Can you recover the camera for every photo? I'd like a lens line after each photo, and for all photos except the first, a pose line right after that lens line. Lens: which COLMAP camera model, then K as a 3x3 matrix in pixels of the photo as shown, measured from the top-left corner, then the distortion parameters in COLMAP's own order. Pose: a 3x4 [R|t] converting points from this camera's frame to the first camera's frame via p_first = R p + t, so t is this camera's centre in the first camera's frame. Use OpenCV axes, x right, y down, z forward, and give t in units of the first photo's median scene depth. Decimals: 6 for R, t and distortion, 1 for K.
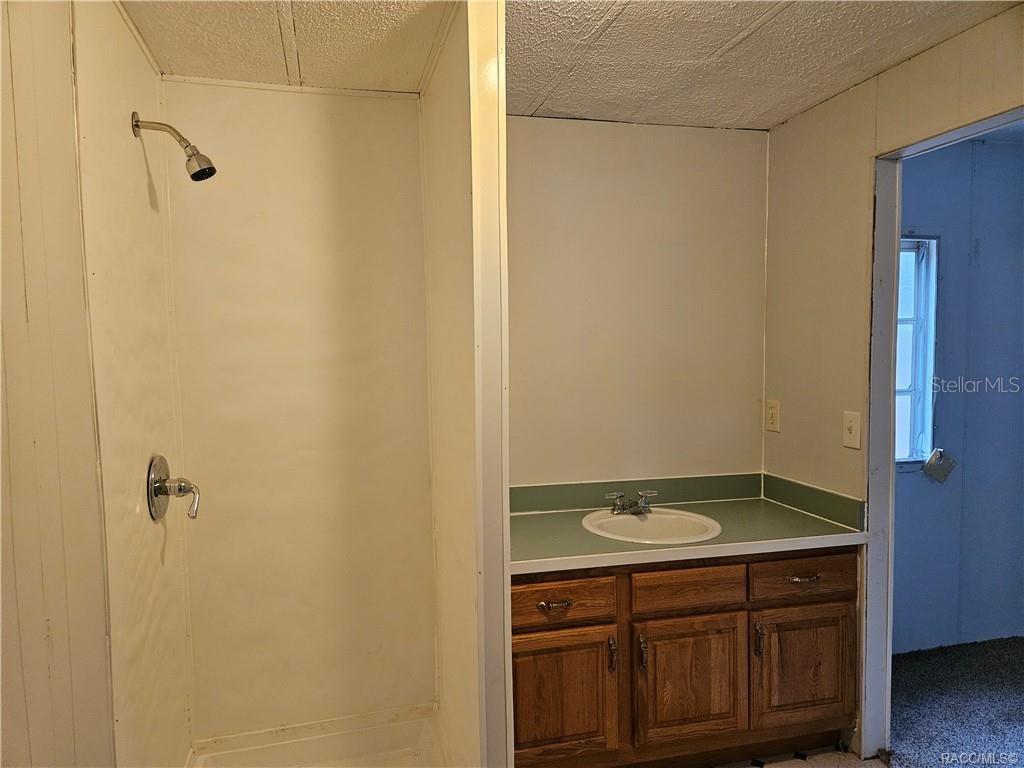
lens RADIAL K [[730.5, 0, 512.9], [0, 730.5, 390.5], [0, 0, 1]] dist [0.092672, -0.108866]
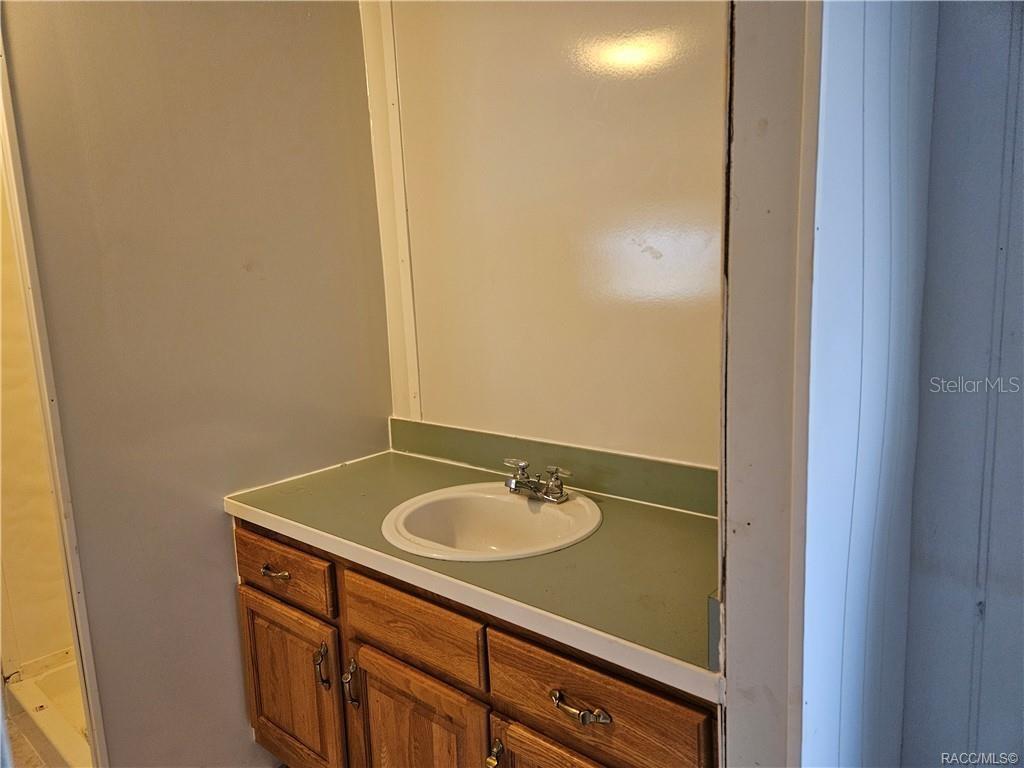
lens RADIAL K [[730.5, 0, 512.9], [0, 730.5, 390.5], [0, 0, 1]] dist [0.092672, -0.108866]
pose [[0.525477, 0.119727, -0.842342, 0.768009], [-0.016639, 0.991306, 0.130520, -0.006152], [0.850645, -0.054569, 0.522900, 0.755376]]
